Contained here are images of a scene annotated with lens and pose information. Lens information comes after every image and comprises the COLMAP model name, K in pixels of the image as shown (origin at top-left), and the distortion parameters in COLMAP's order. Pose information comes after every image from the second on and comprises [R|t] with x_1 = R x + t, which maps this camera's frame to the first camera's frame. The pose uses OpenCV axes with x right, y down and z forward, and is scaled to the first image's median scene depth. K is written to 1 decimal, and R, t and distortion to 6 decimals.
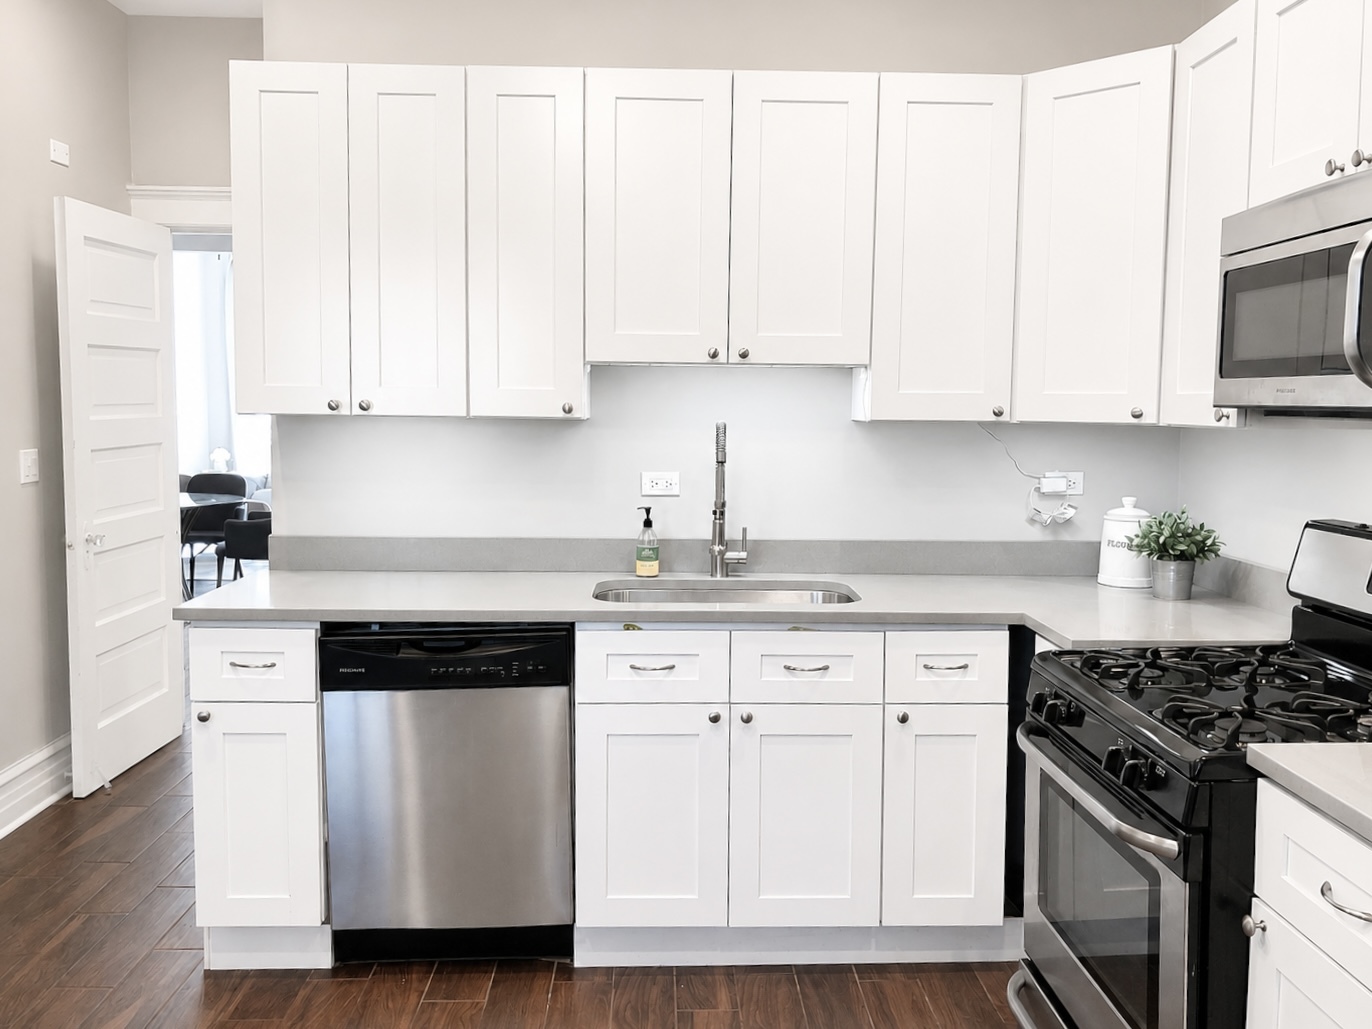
lens RADIAL K [[1150.6, 0, 686.0], [0, 1150.6, 514.5], [0, 0, 1]] dist [0.005365, -0.057142]
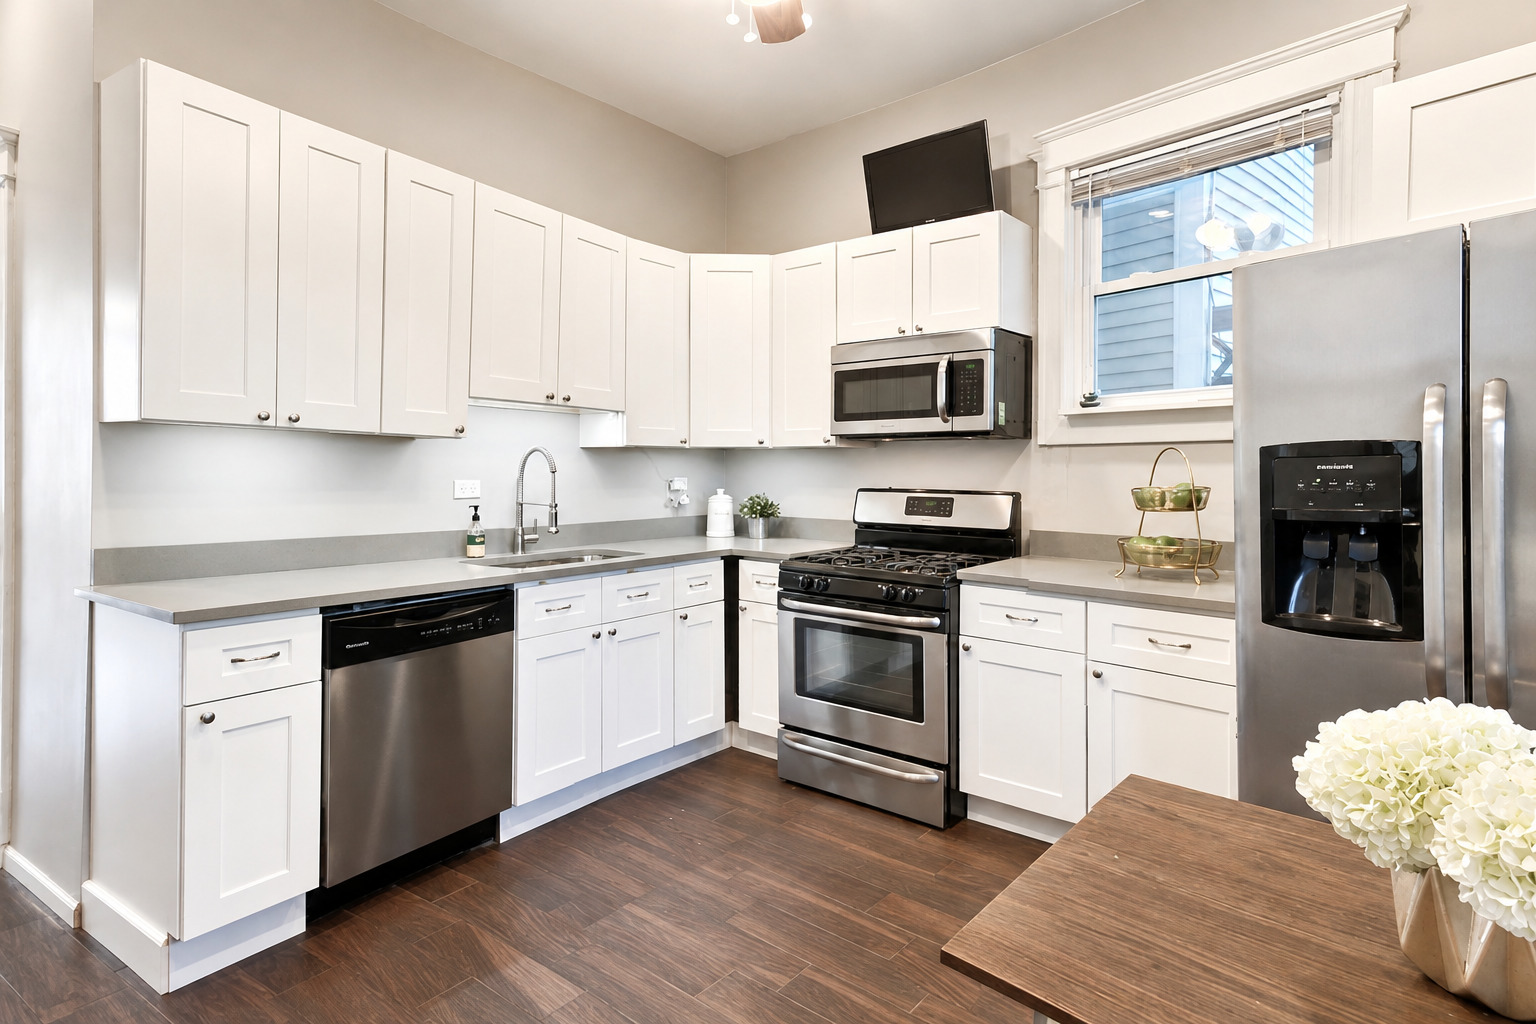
lens RADIAL K [[765.0, 0, 729.8], [0, 765.0, 527.9], [0, 0, 1]] dist [0.004164, 0.000311]
pose [[0.640021, -0.058213, 0.766149, -0.596399], [0.075743, 0.997049, 0.012483, 0.034426], [-0.764615, 0.050042, 0.642542, 0.200063]]
